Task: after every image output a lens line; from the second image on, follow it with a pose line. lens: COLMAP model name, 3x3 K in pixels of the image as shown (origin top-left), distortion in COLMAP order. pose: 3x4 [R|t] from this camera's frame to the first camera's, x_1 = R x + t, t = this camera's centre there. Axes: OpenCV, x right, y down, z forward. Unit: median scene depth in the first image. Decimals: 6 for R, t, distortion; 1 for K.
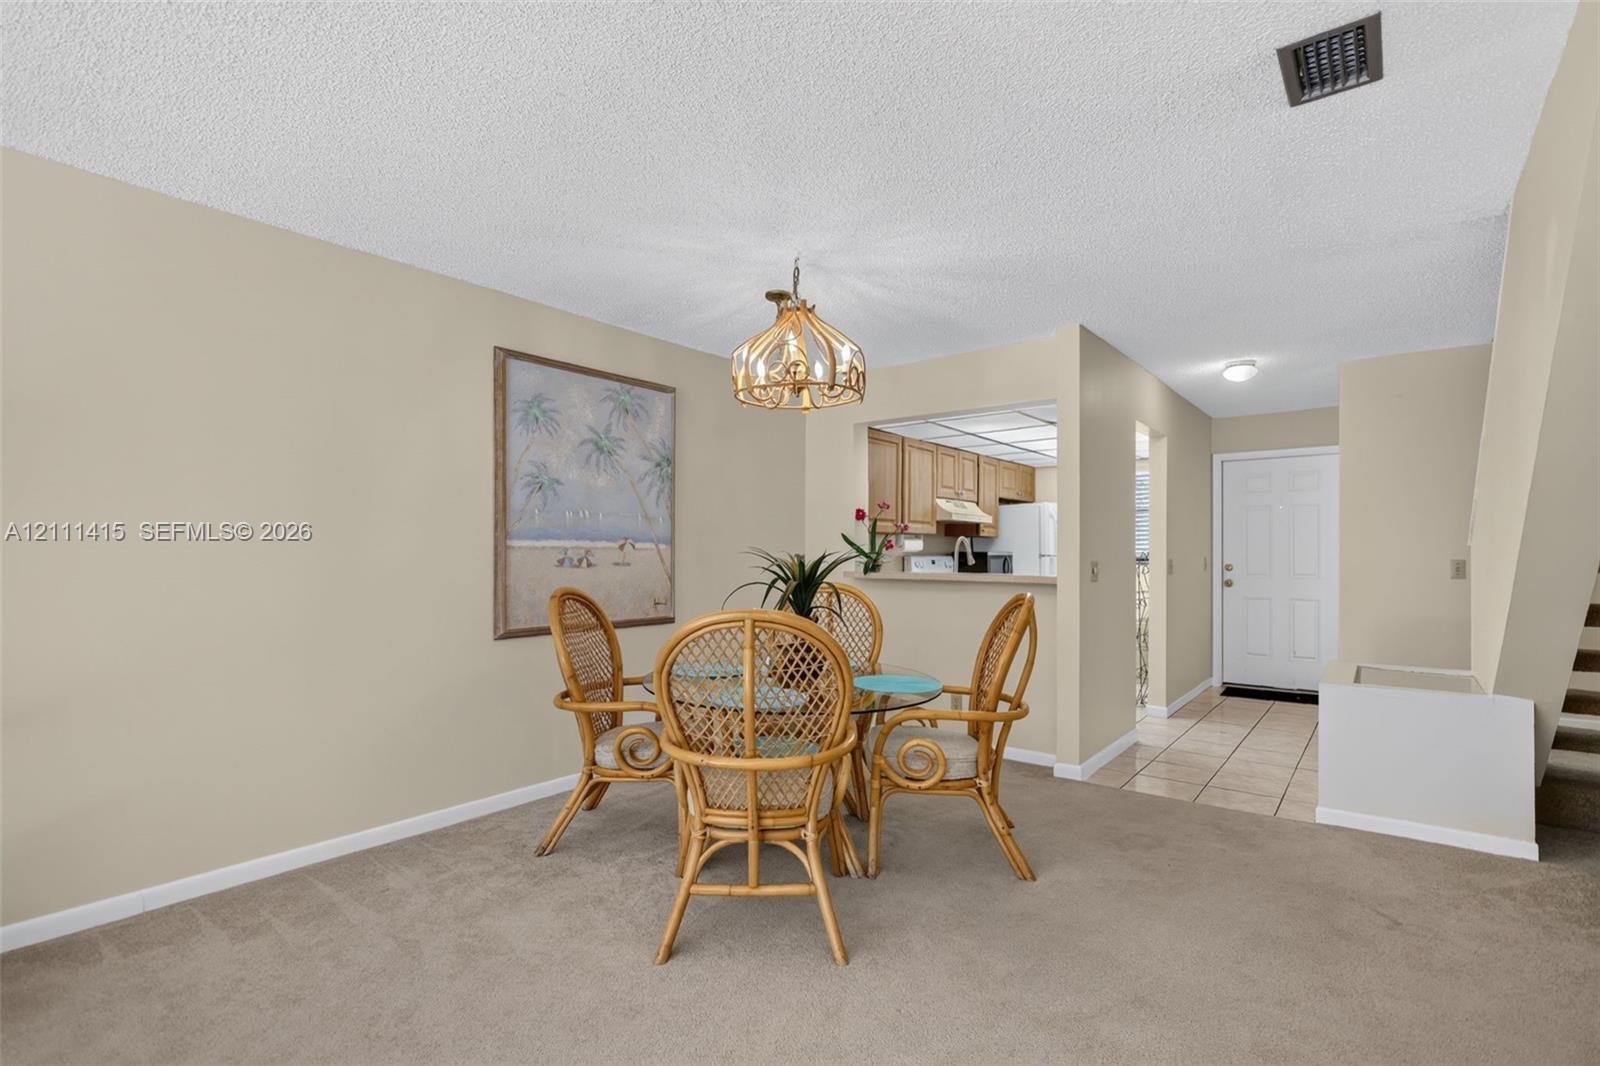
lens RADIAL K [[727.6, 0, 799.9], [0, 727.6, 568.1], [0, 0, 1]] dist [0.000552, 0.000051]
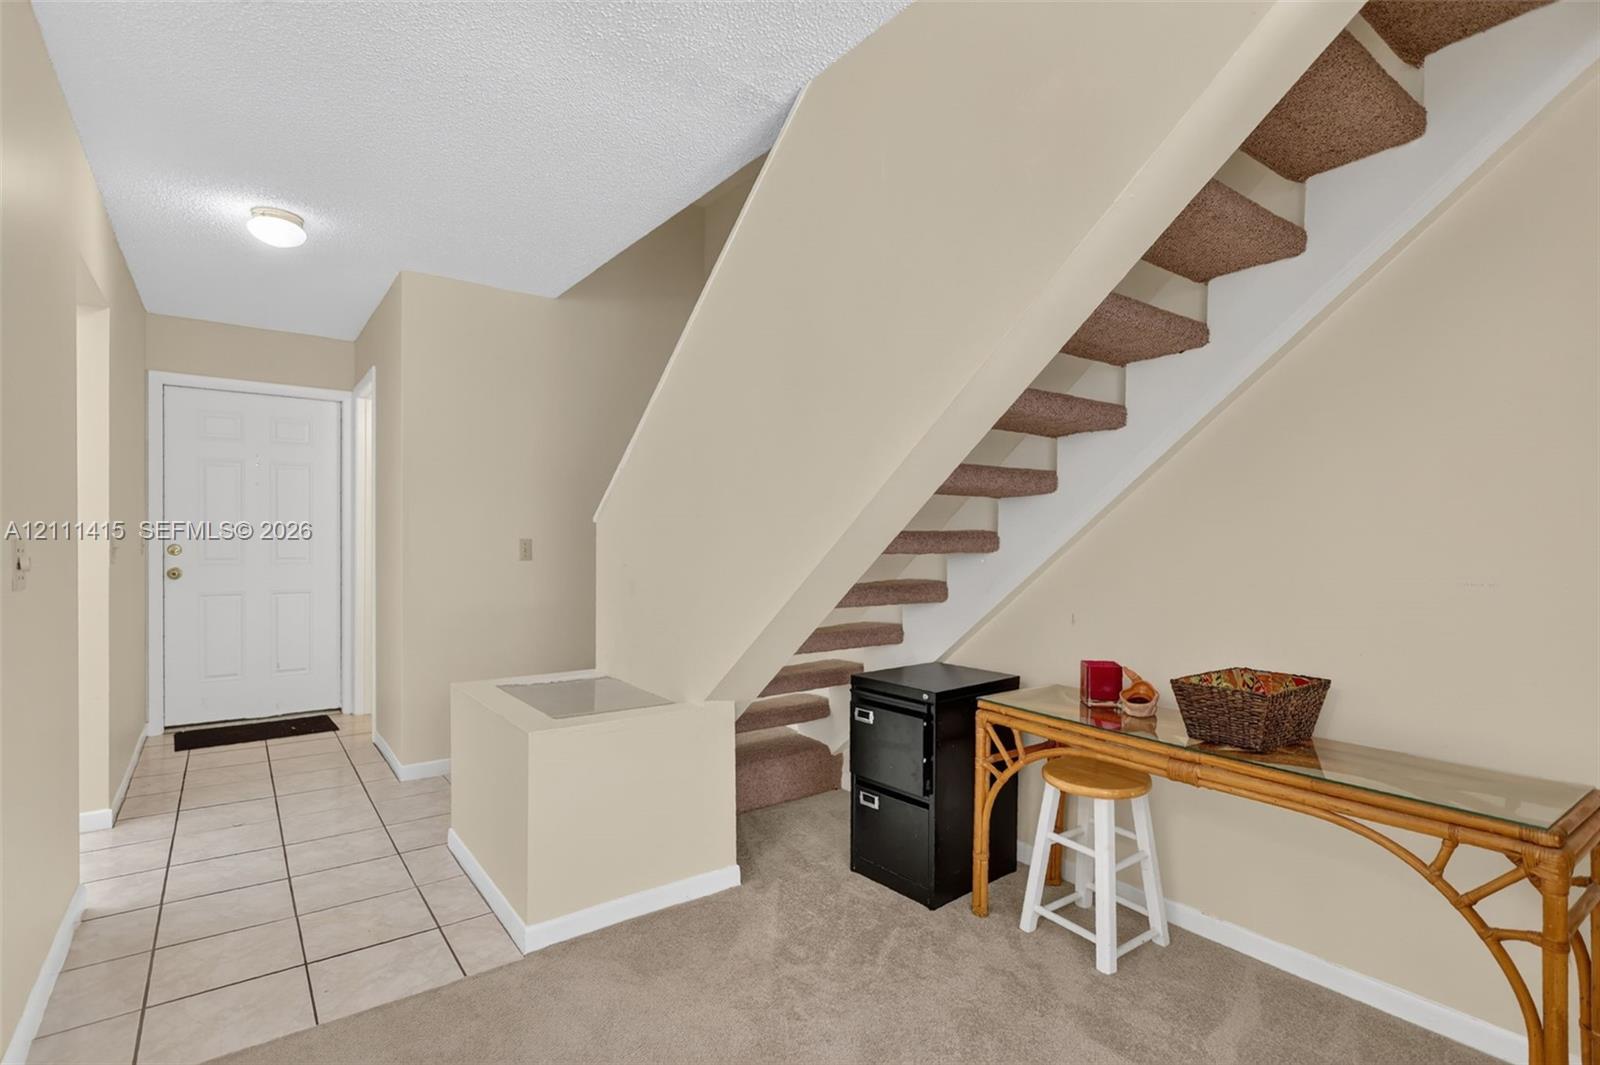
lens RADIAL K [[757.4, 0, 797.0], [0, 757.4, 542.4], [0, 0, 1]] dist [0.000253, 0.001126]
pose [[0.235738, 0.002851, 0.971812, 0.096341], [0.005261, 0.999977, -0.004210, -0.001753], [-0.971802, 0.006105, 0.235718, 0.468179]]
